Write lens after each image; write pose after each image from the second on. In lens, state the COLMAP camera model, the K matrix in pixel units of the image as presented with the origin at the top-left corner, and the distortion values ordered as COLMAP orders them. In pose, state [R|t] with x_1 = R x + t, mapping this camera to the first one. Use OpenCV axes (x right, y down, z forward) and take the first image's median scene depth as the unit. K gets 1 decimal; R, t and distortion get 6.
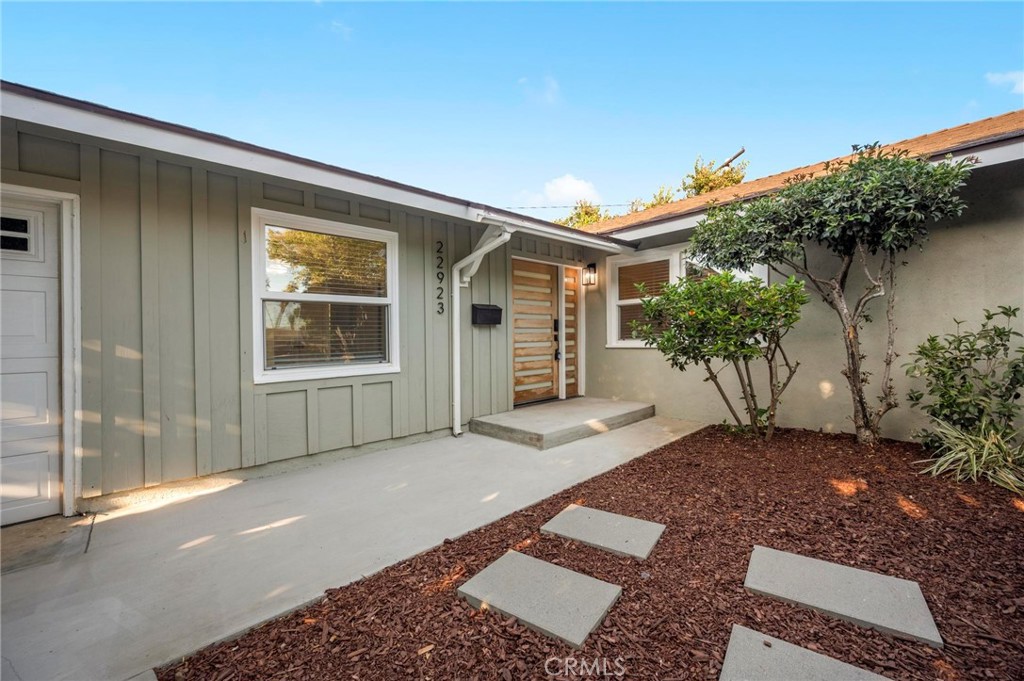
lens RADIAL K [[401.0, 0, 512.0], [0, 401.0, 340.5], [0, 0, 1]] dist [0.001386, 0.000222]
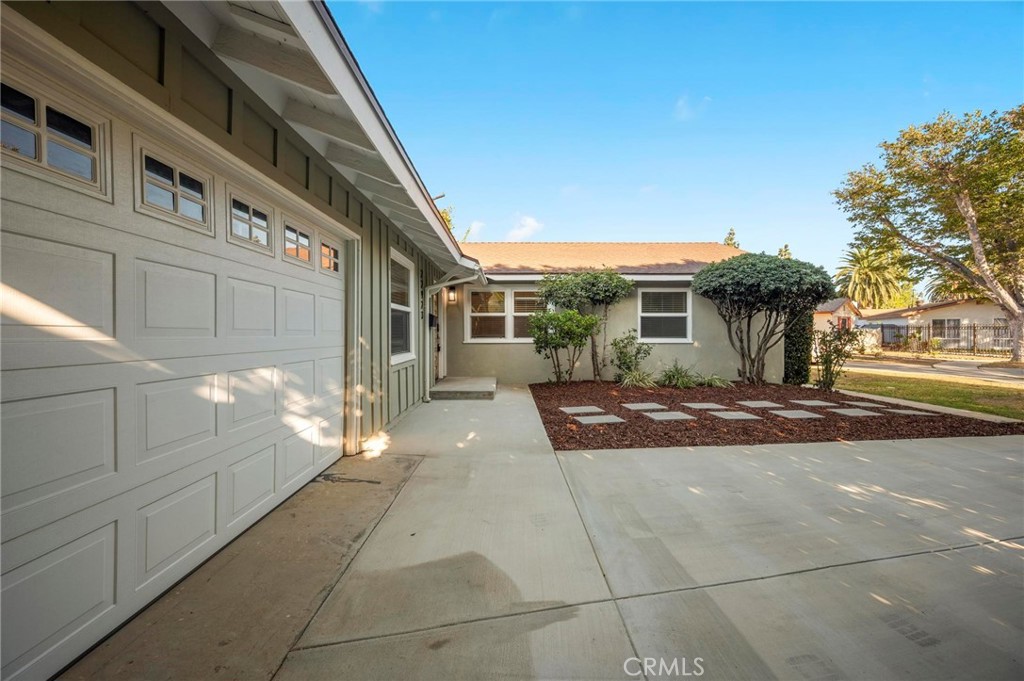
lens RADIAL K [[401.0, 0, 512.0], [0, 401.0, 340.5], [0, 0, 1]] dist [0.001386, 0.000222]
pose [[0.682760, 0.007630, 0.730603, -1.102395], [-0.010115, 0.999948, -0.000991, 0.010348], [-0.730572, -0.006714, 0.682802, -0.255414]]
